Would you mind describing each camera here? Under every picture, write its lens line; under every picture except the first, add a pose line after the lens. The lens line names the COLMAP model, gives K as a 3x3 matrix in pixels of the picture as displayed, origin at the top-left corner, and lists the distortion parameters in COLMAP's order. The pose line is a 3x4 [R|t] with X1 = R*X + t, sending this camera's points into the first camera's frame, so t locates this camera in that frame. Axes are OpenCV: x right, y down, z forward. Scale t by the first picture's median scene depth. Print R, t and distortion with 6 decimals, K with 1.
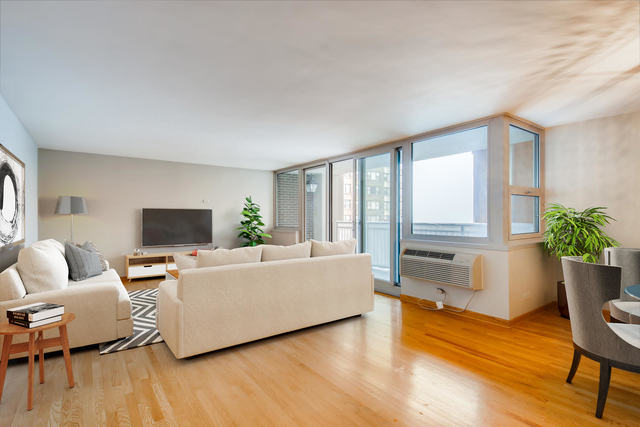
lens RADIAL K [[318.6, 0, 322.7], [0, 318.6, 213.0], [0, 0, 1]] dist [0.057651, -0.038974]
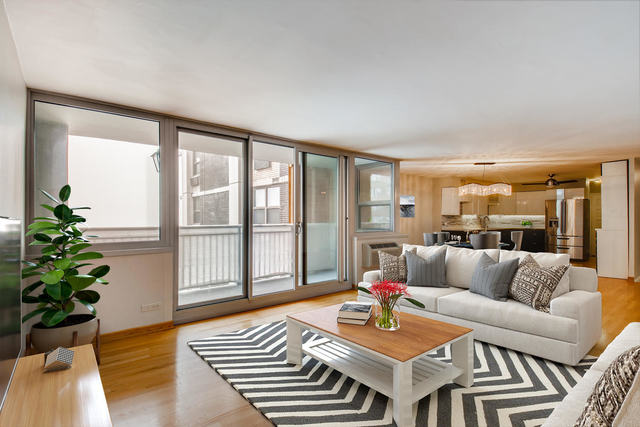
lens RADIAL K [[314.8, 0, 316.3], [0, 314.8, 217.6], [0, 0, 1]] dist [0.053707, -0.041413]
pose [[-0.049253, 0.007080, 0.998761, -1.149736], [-0.008684, 0.999934, -0.007516, 0.025703], [-0.998749, -0.009043, -0.049188, 1.551064]]
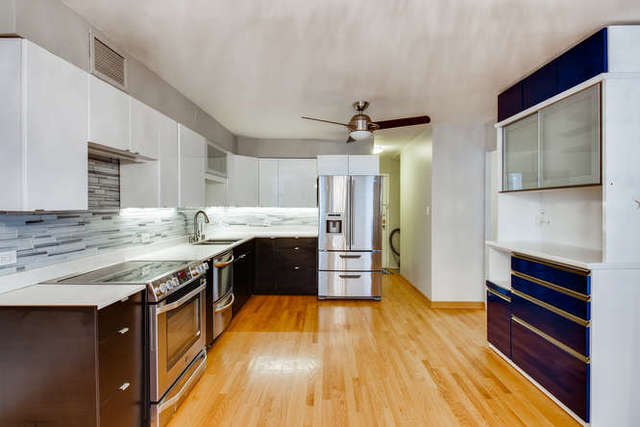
lens RADIAL K [[318.6, 0, 322.7], [0, 318.6, 213.0], [0, 0, 1]] dist [0.057651, -0.038974]
pose [[-0.799726, -0.009490, 0.600291, 0.650978], [-0.003754, 0.999935, 0.010806, -0.023500], [-0.600354, 0.006388, -0.799709, 0.504393]]
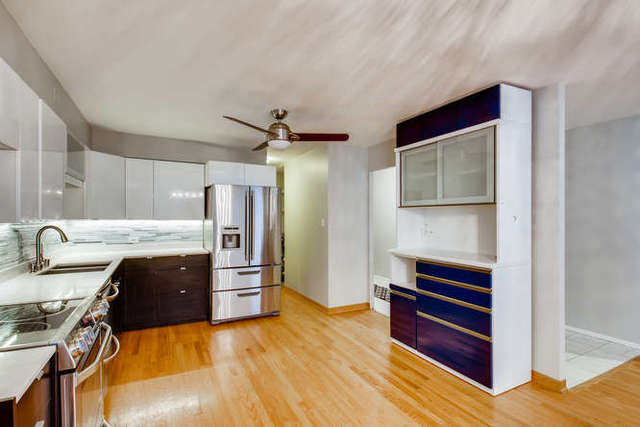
lens RADIAL K [[316.8, 0, 324.3], [0, 316.8, 219.6], [0, 0, 1]] dist [0.032227, -0.000497]
pose [[-0.987813, 0.001234, 0.155640, 0.858295], [0.000639, 0.999992, -0.003877, -0.028261], [-0.155644, -0.003730, -0.987806, 0.542326]]
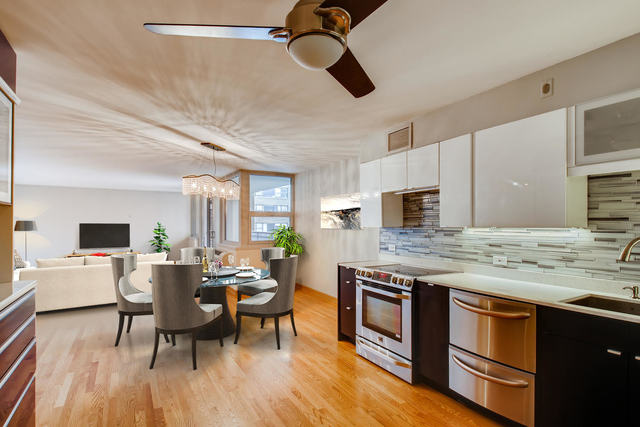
lens RADIAL K [[323.4, 0, 333.4], [0, 323.4, 225.2], [0, 0, 1]] dist [-0.001447, -0.000778]
pose [[0.997151, 0.004657, -0.075284, 1.162919], [-0.003638, 0.999900, 0.013670, -0.041071], [0.075341, -0.013357, 0.997068, -0.654596]]
